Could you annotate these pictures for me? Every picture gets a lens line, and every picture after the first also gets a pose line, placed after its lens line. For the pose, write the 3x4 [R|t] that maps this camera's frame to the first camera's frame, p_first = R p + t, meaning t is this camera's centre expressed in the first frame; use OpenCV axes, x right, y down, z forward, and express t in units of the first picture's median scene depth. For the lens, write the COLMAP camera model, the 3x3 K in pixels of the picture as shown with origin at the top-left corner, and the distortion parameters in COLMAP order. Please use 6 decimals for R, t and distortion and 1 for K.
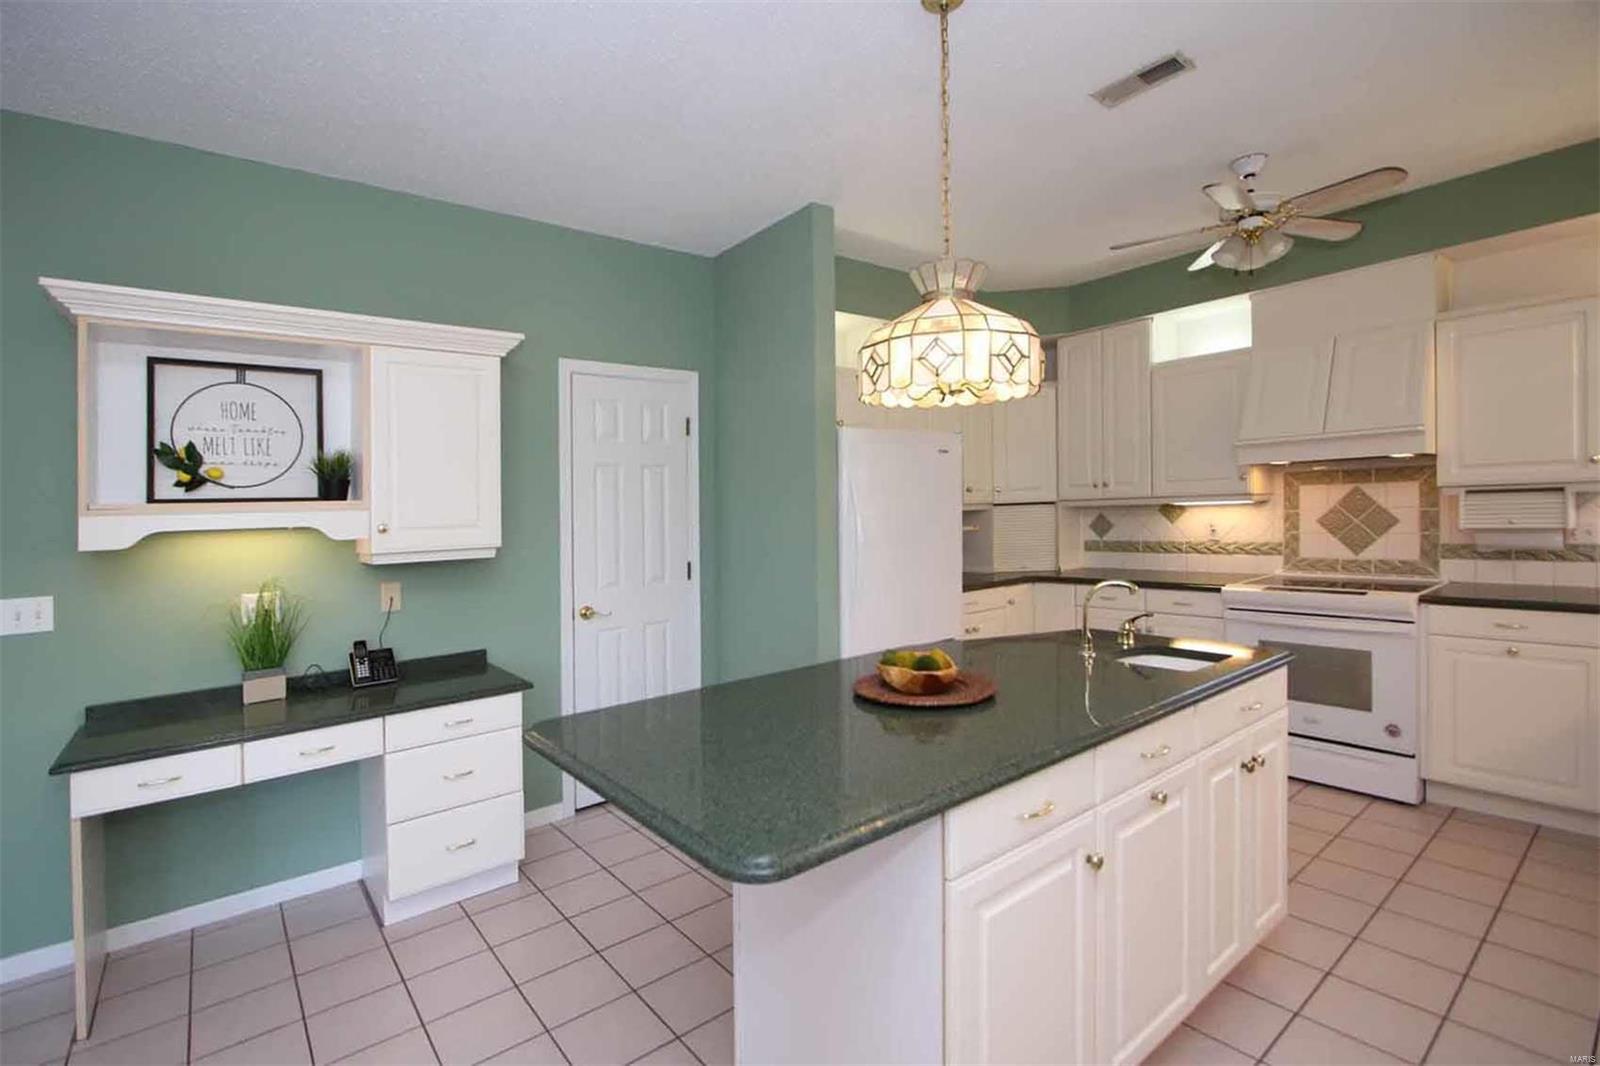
lens RADIAL K [[726.8, 0, 794.6], [0, 726.8, 533.3], [0, 0, 1]] dist [-0.011478, -0.000300]
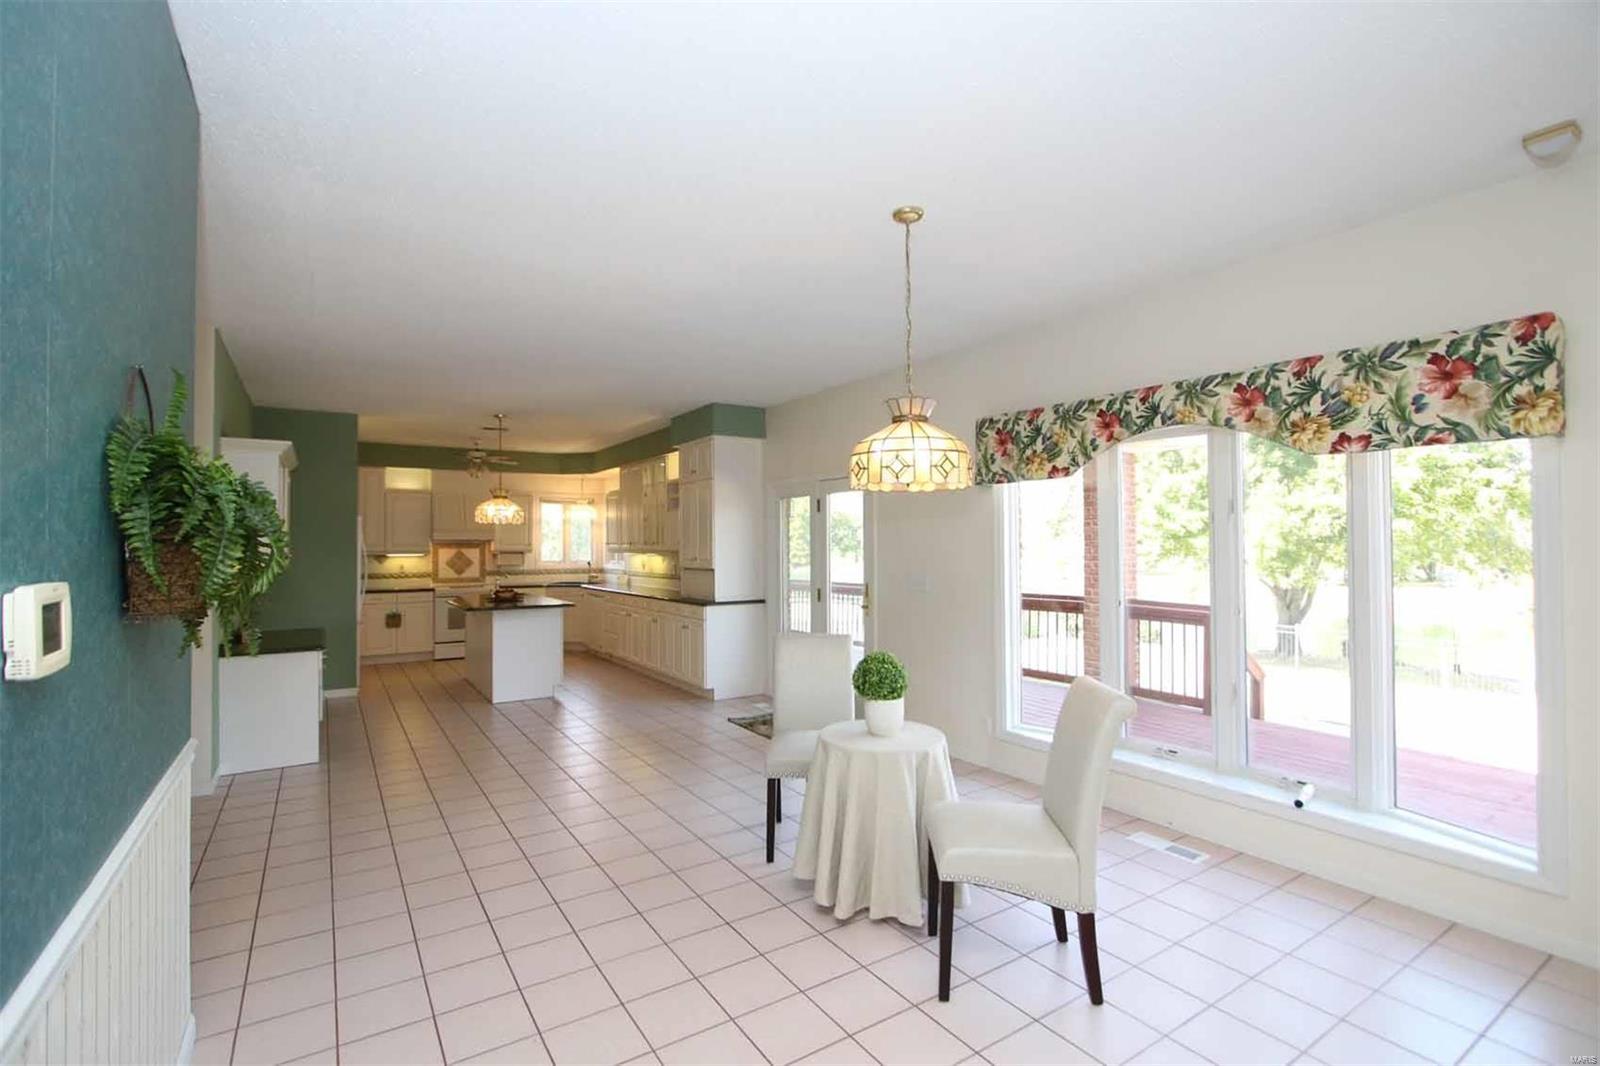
lens RADIAL K [[726.8, 0, 773.5], [0, 726.8, 531.9], [0, 0, 1]] dist [-0.011478, -0.000300]
pose [[0.120486, 0.057443, 0.991052, -1.662517], [0.030854, 0.997625, -0.061575, 0.066838], [-0.992235, 0.037997, 0.118428, -0.429064]]
